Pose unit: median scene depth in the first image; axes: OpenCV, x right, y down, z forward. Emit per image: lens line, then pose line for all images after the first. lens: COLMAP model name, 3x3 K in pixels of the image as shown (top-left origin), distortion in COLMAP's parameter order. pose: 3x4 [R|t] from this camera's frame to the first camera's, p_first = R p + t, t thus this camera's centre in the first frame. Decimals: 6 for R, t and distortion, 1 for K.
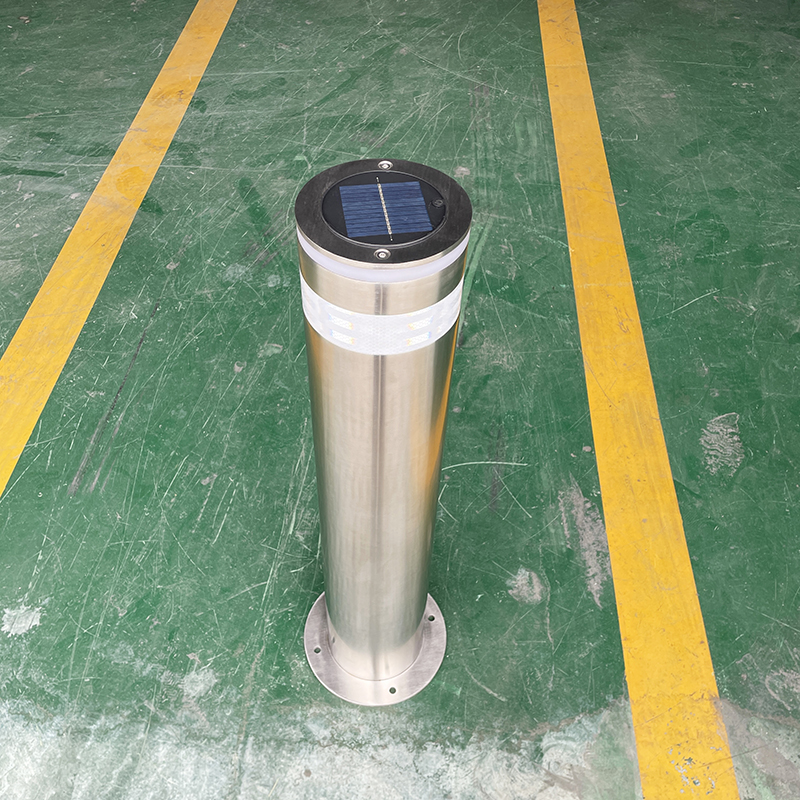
lens RADIAL K [[792.2, 0, 395.2], [0, 792.2, 405.4], [0, 0, 1]] dist [0.052269, 0.000000]
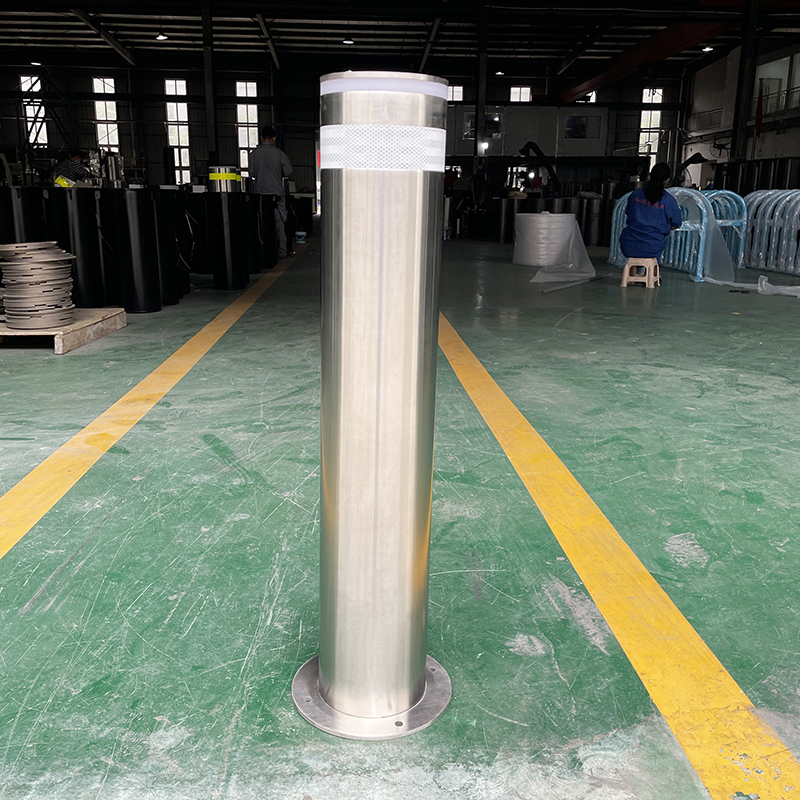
lens RADIAL K [[792.2, 0, 402.3], [0, 792.2, 404.8], [0, 0, 1]] dist [0.052269, 0.000000]
pose [[0.992567, -0.030230, 0.117883, -0.083736], [0.090049, 0.834029, -0.544322, 0.495822], [-0.081863, 0.550891, 0.830552, 0.080690]]
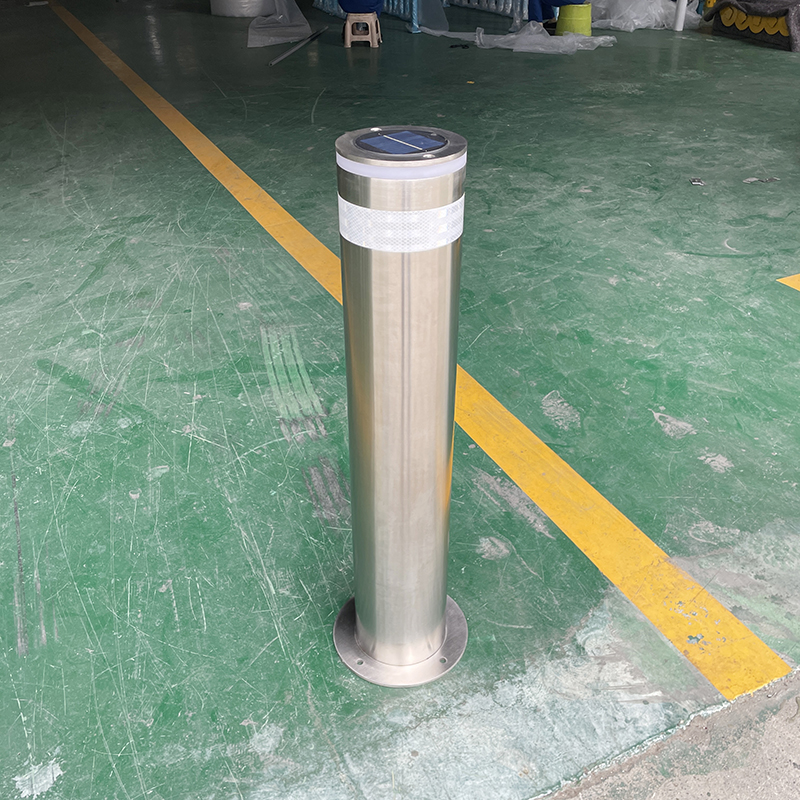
lens RADIAL K [[792.2, 0, 402.3], [0, 792.2, 402.4], [0, 0, 1]] dist [0.052269, 0.000000]
pose [[0.872163, -0.283729, 0.398534, -0.345172], [0.380040, 0.905925, -0.186734, 0.204573], [-0.308060, 0.314321, 0.897943, -0.042721]]
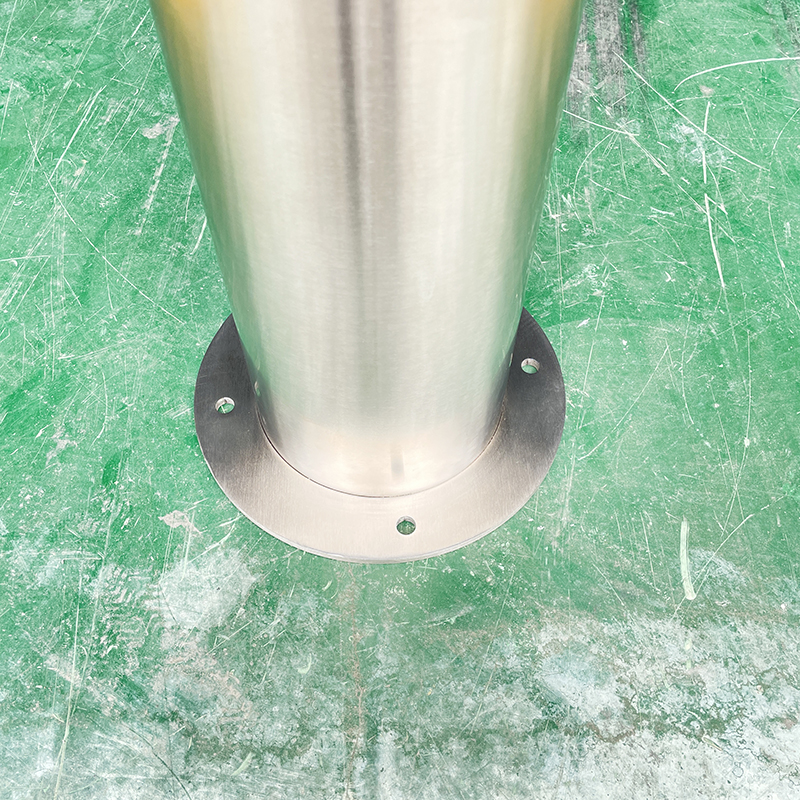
lens RADIAL K [[792.2, 0, 407.2], [0, 792.2, 399.0], [0, 0, 1]] dist [0.052269, 0.000000]
pose [[0.994701, -0.087301, 0.054306, -0.156743], [0.078017, 0.984932, 0.154346, 0.202324], [-0.066963, -0.149291, 0.986523, 0.614804]]
